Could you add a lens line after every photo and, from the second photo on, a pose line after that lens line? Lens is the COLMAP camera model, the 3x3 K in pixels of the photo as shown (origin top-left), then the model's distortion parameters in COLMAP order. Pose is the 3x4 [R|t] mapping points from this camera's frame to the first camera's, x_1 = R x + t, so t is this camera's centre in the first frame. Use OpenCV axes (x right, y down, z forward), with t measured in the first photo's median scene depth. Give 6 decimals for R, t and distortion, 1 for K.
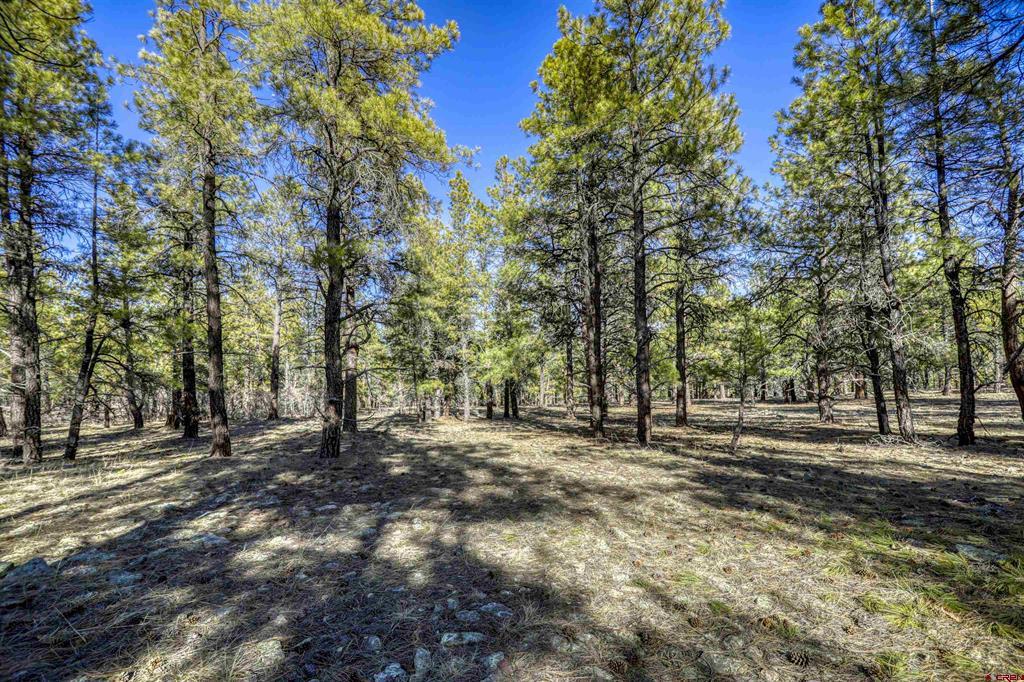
lens RADIAL K [[484.4, 0, 512.4], [0, 484.4, 345.6], [0, 0, 1]] dist [0.008931, -0.000029]
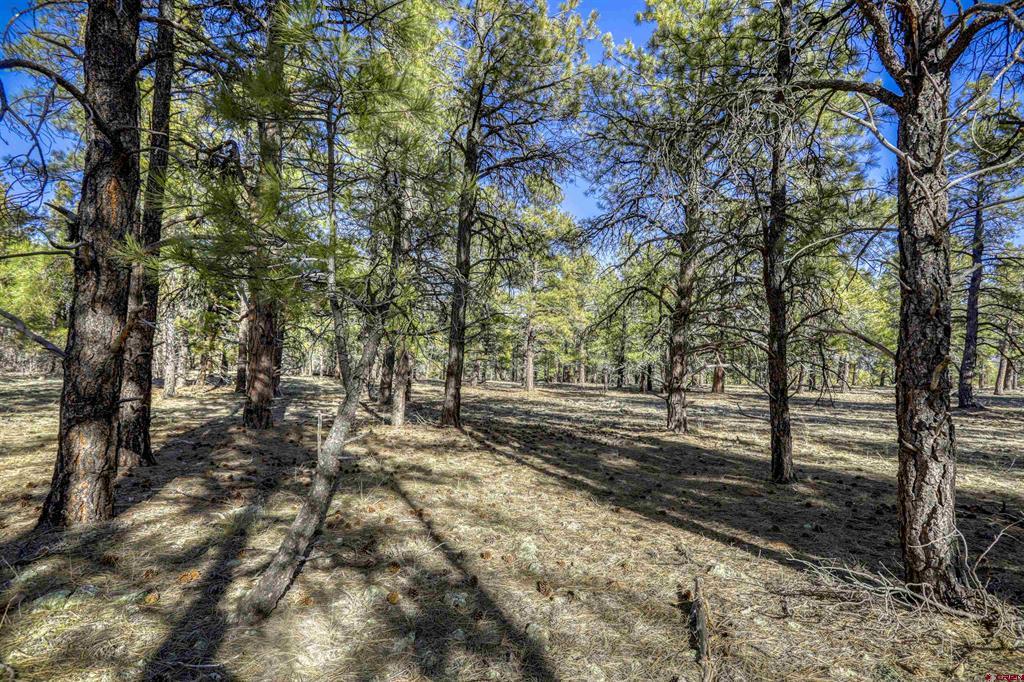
lens RADIAL K [[513.3, 0, 512.0], [0, 513.3, 341.0], [0, 0, 1]] dist [-0.000188, -0.000096]
pose [[0.967679, 0.077813, 0.239878, 0.280680], [-0.088467, 0.995500, 0.033954, 0.041339], [-0.236157, -0.054078, 0.970209, 0.425863]]
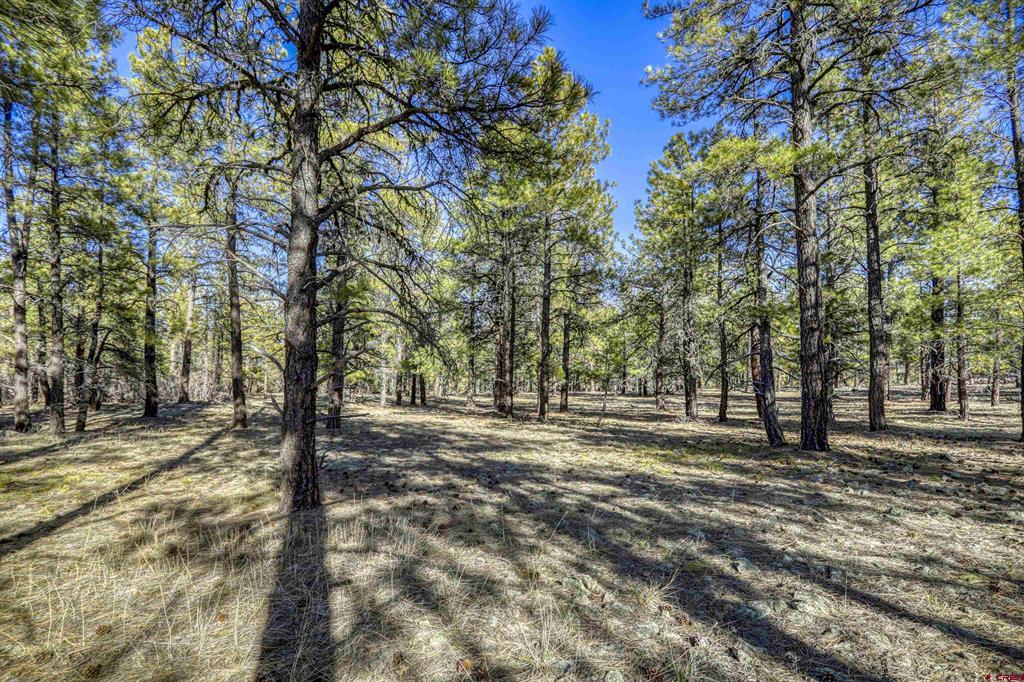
lens RADIAL K [[484.4, 0, 512.4], [0, 484.4, 345.6], [0, 0, 1]] dist [0.008931, -0.000029]
pose [[0.969672, 0.044907, 0.240248, -0.127902], [-0.050027, 0.998631, 0.015254, -0.033191], [-0.239234, -0.026810, 0.970592, -0.279752]]
